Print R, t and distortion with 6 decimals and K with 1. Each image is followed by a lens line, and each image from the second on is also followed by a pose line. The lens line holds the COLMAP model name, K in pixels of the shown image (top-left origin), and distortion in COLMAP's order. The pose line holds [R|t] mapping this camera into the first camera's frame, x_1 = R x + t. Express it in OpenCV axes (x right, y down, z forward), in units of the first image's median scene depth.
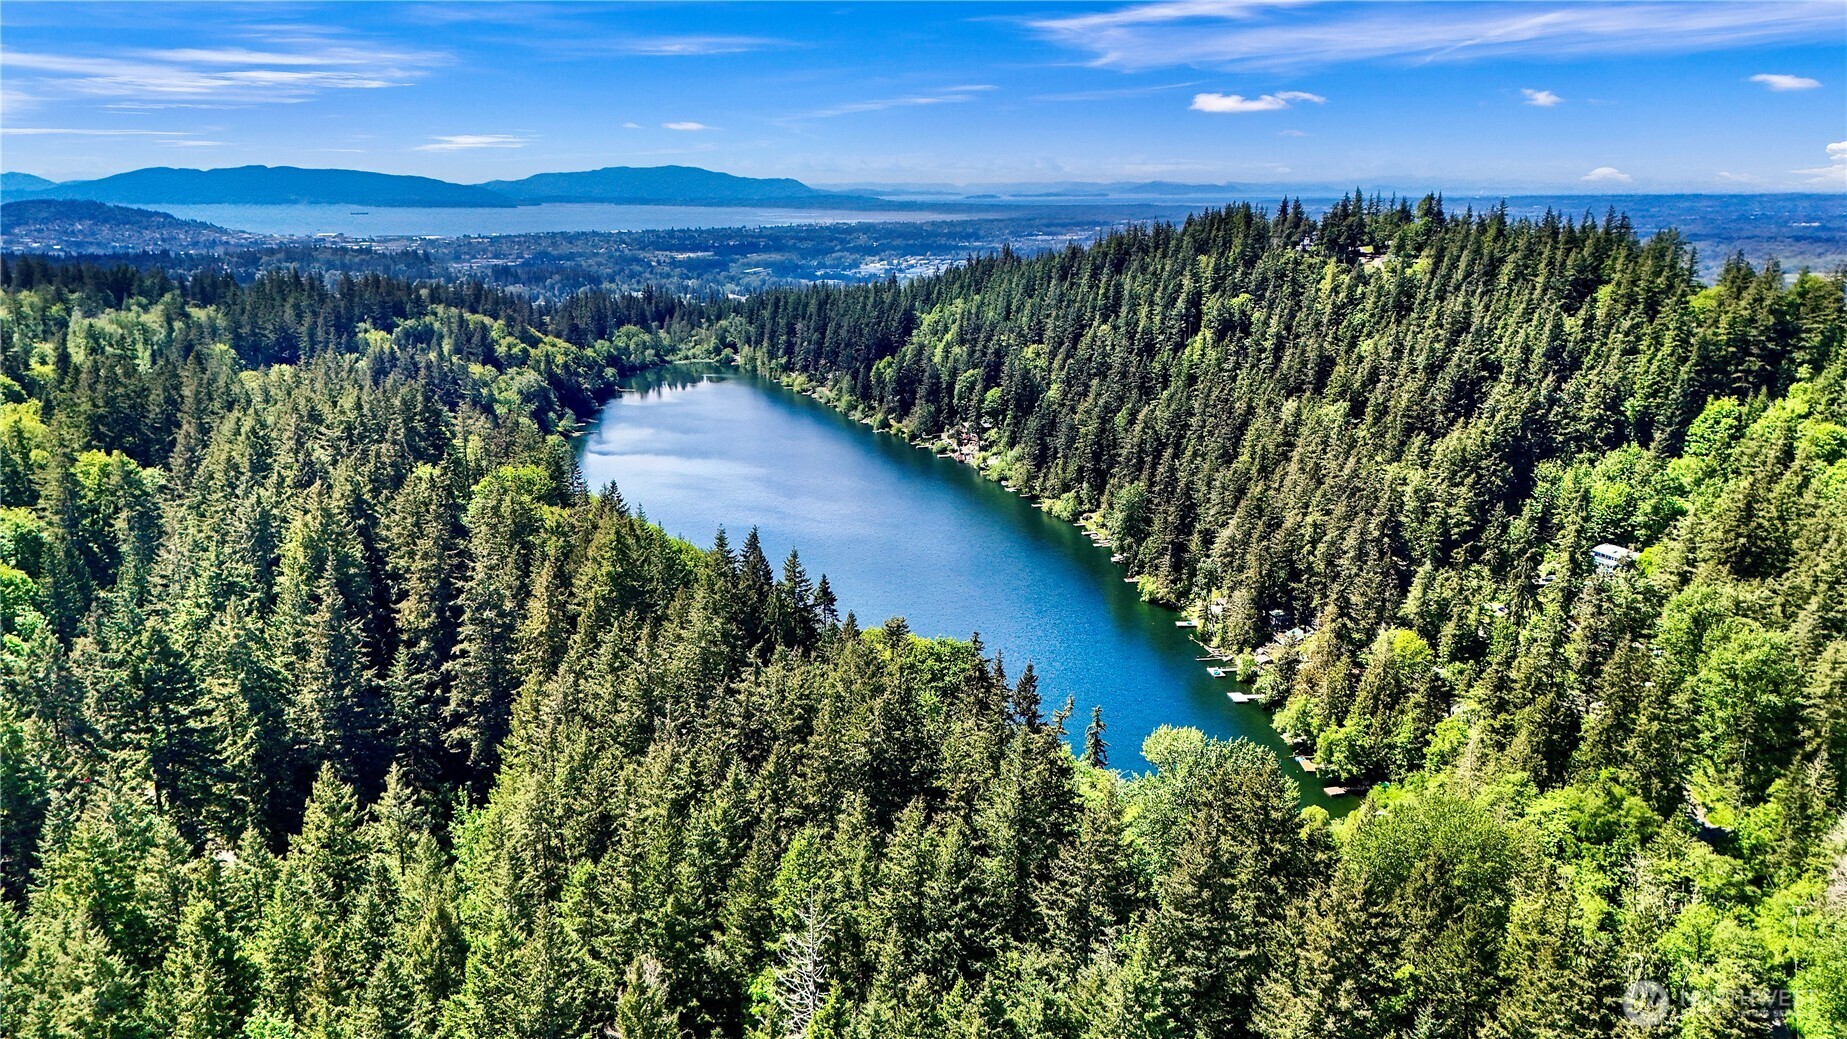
lens RADIAL K [[1330.8, 0, 923.5], [0, 1330.8, 519.5], [0, 0, 1]] dist [0.075330, -0.125468]
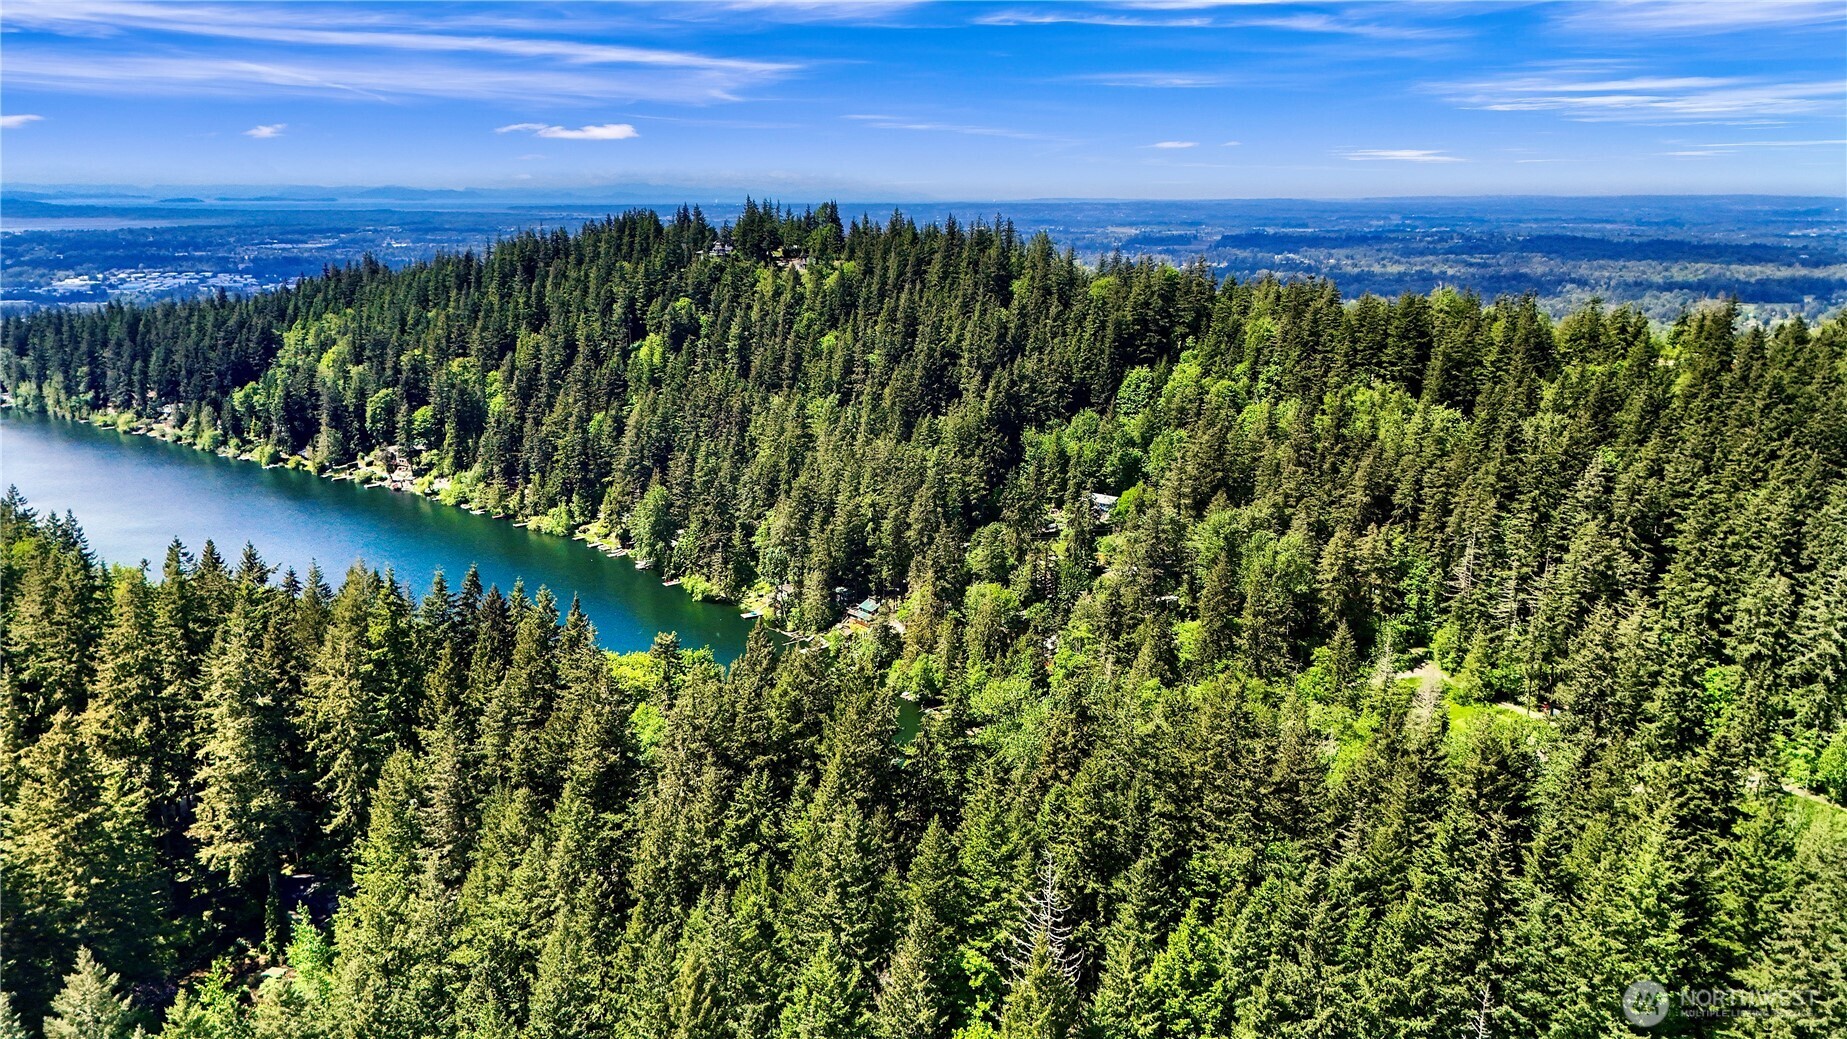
lens RADIAL K [[1330.8, 0, 923.5], [0, 1330.8, 519.5], [0, 0, 1]] dist [0.075330, -0.125468]
pose [[0.857079, -0.120087, 0.500994, -0.133995], [0.121659, 0.992128, 0.029682, -0.006781], [-0.500615, 0.035510, 0.864942, 0.021456]]
